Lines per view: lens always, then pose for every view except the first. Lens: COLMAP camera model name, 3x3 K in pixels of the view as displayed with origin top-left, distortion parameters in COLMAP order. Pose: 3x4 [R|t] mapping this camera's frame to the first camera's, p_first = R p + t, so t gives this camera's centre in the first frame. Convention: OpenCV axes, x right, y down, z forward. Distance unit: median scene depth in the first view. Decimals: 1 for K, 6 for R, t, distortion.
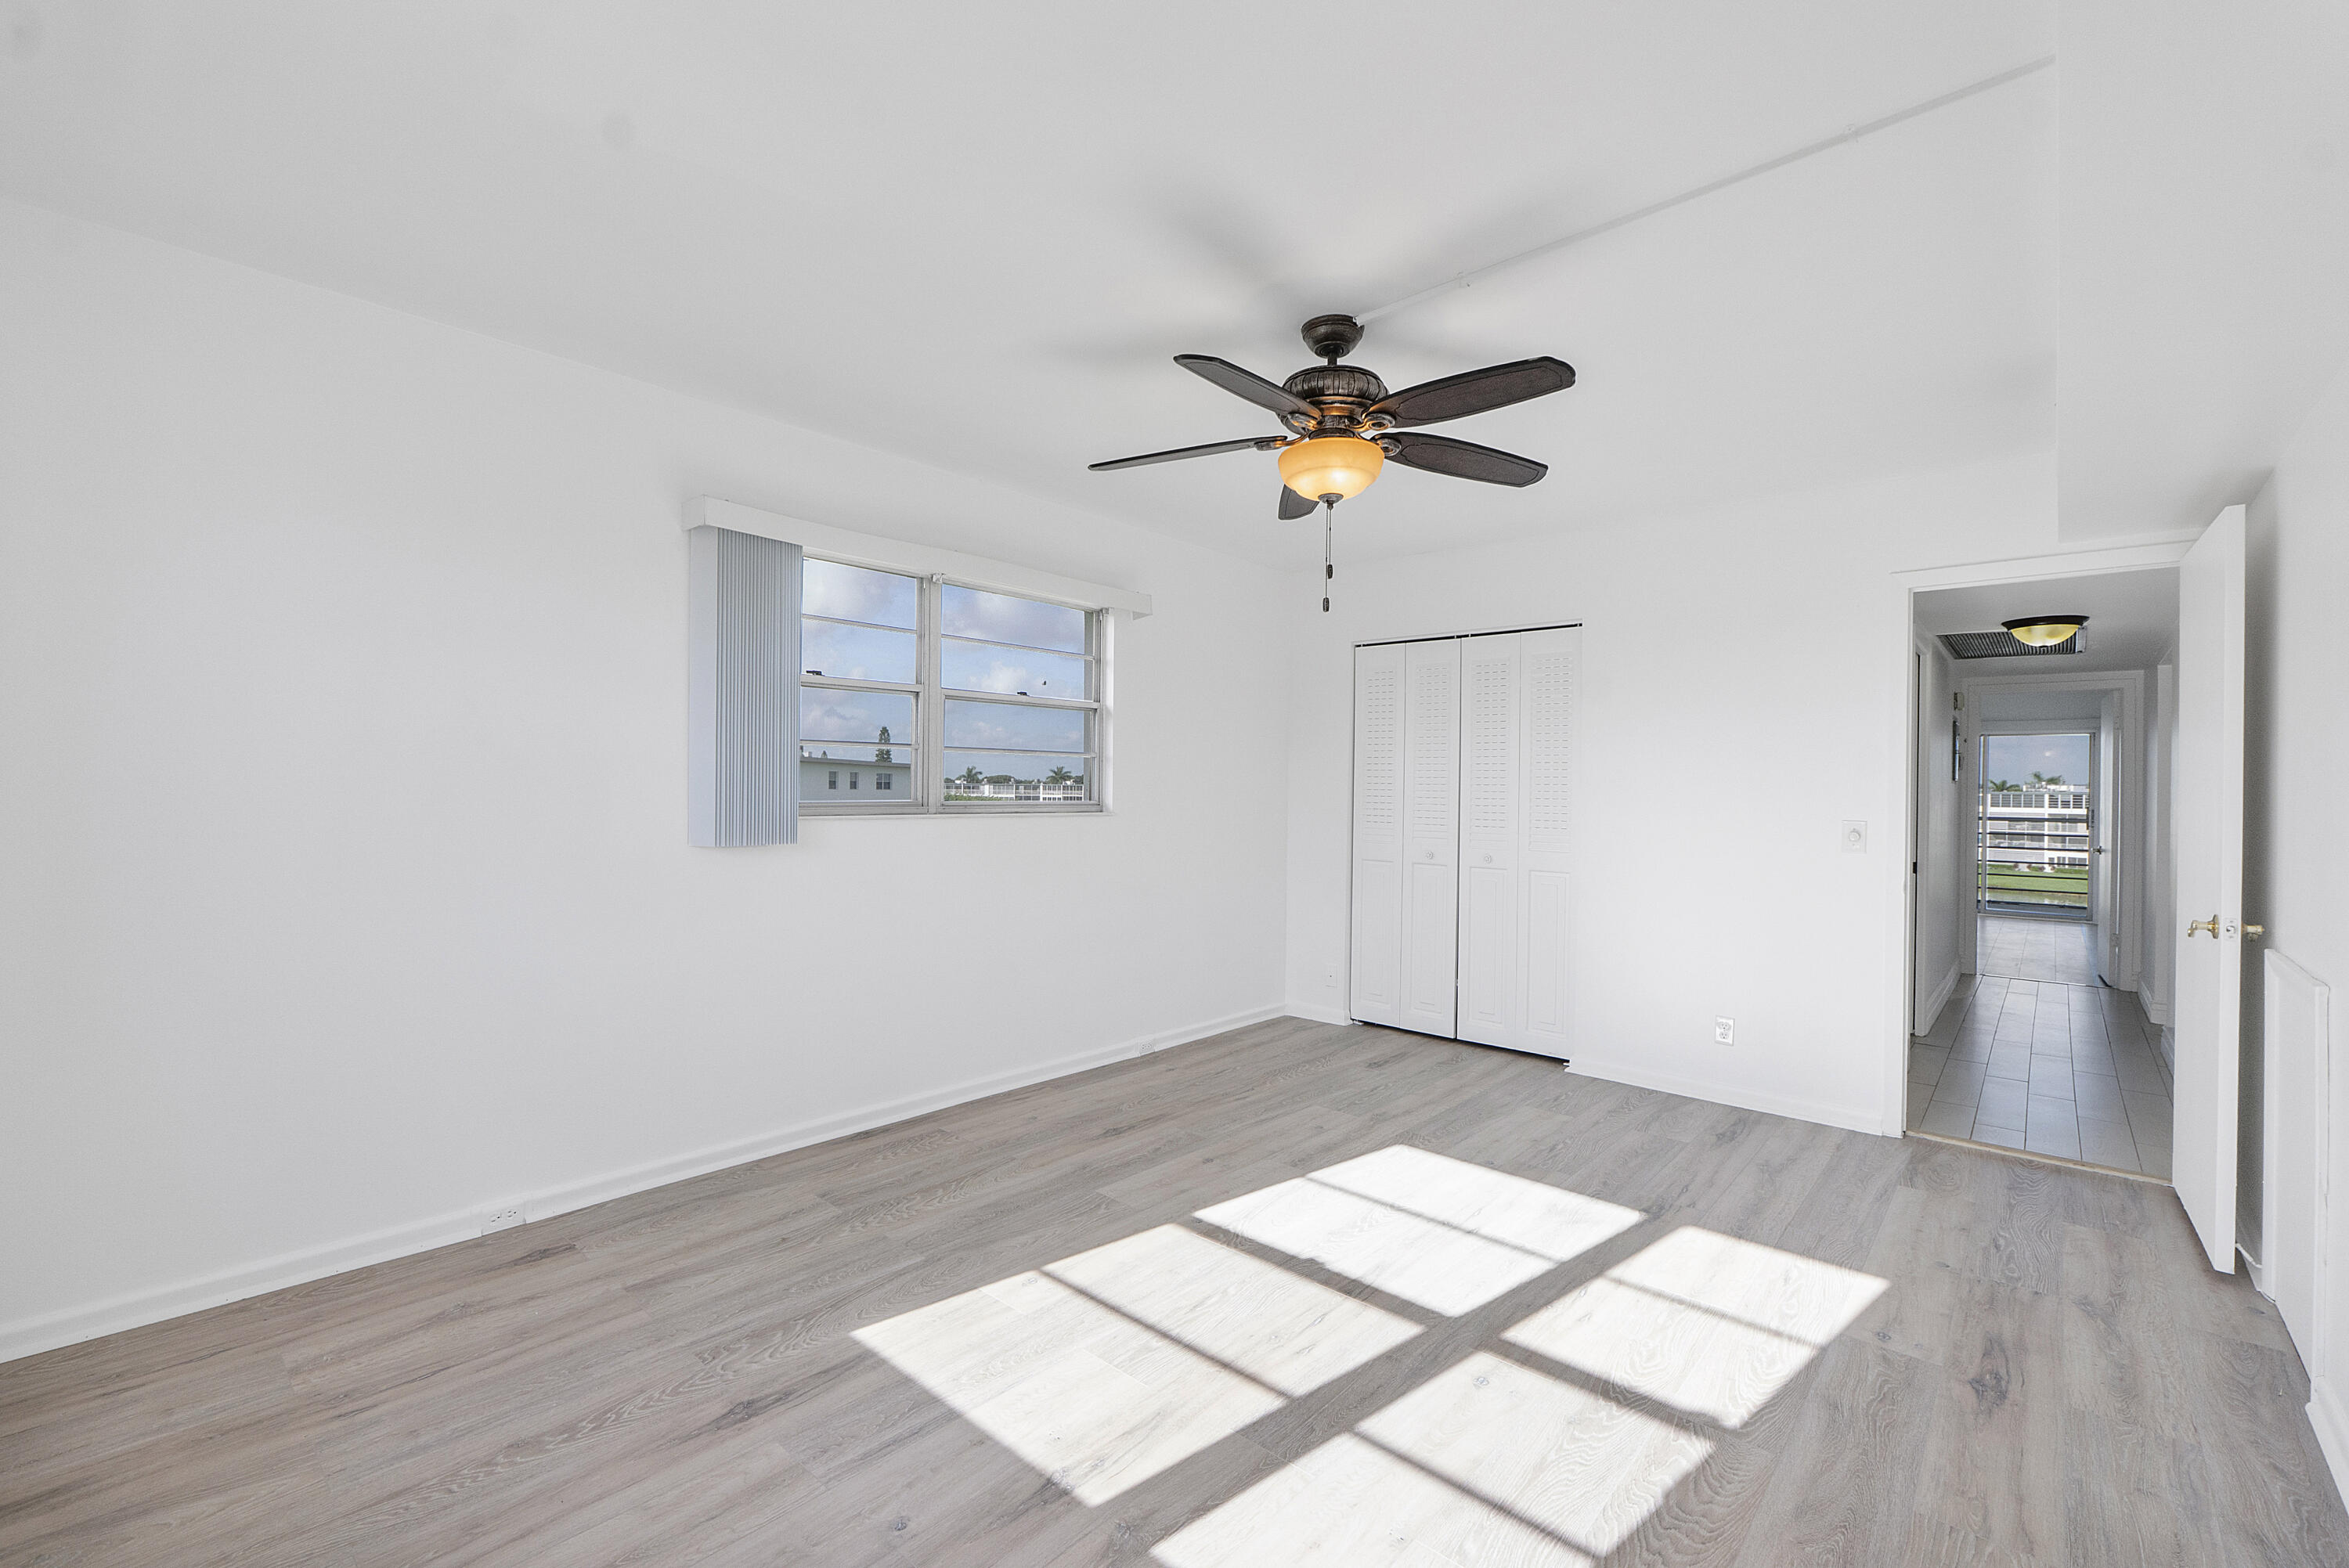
lens RADIAL K [[1002.1, 0, 1166.1], [0, 1002.1, 791.2], [0, 0, 1]] dist [-0.001337, -0.000175]
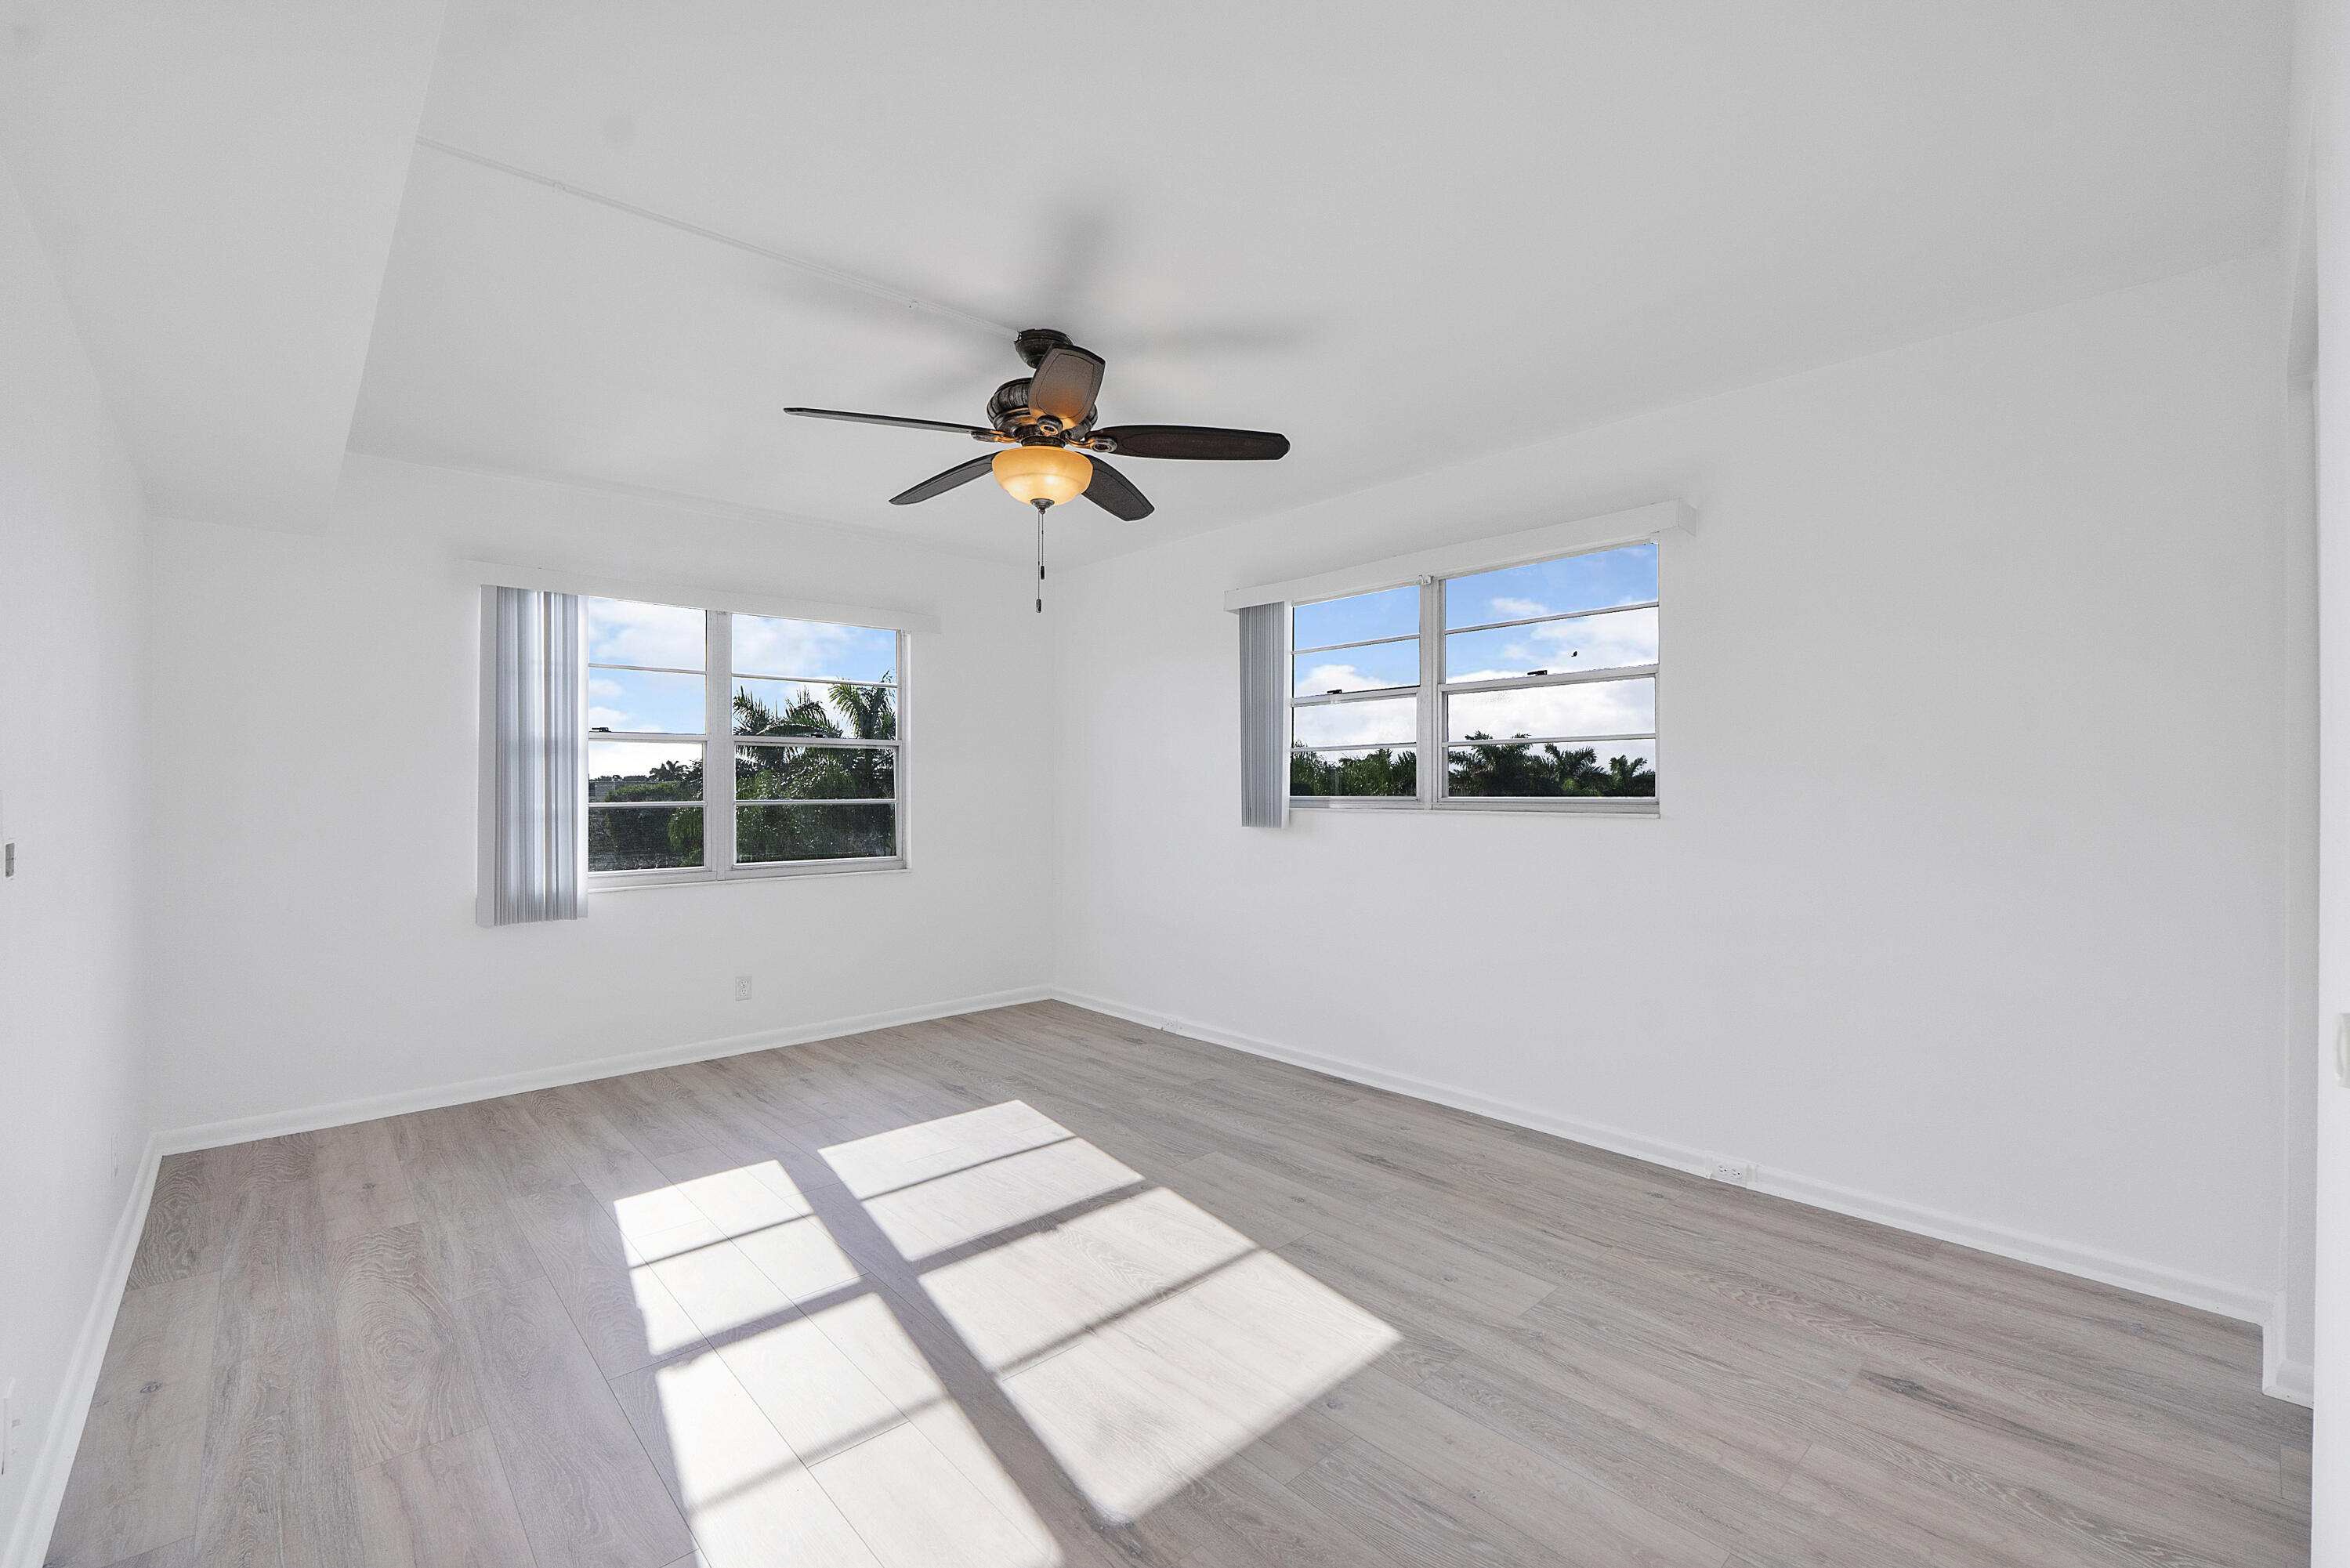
lens RADIAL K [[1002.7, 0, 1166.6], [0, 1002.7, 791.2], [0, 0, 1]] dist [-0.001337, -0.000175]
pose [[-0.110513, -0.011932, -0.993803, 0.992802], [-0.003446, 0.999927, -0.011623, 0.024179], [0.993869, 0.002140, -0.110546, 1.048518]]
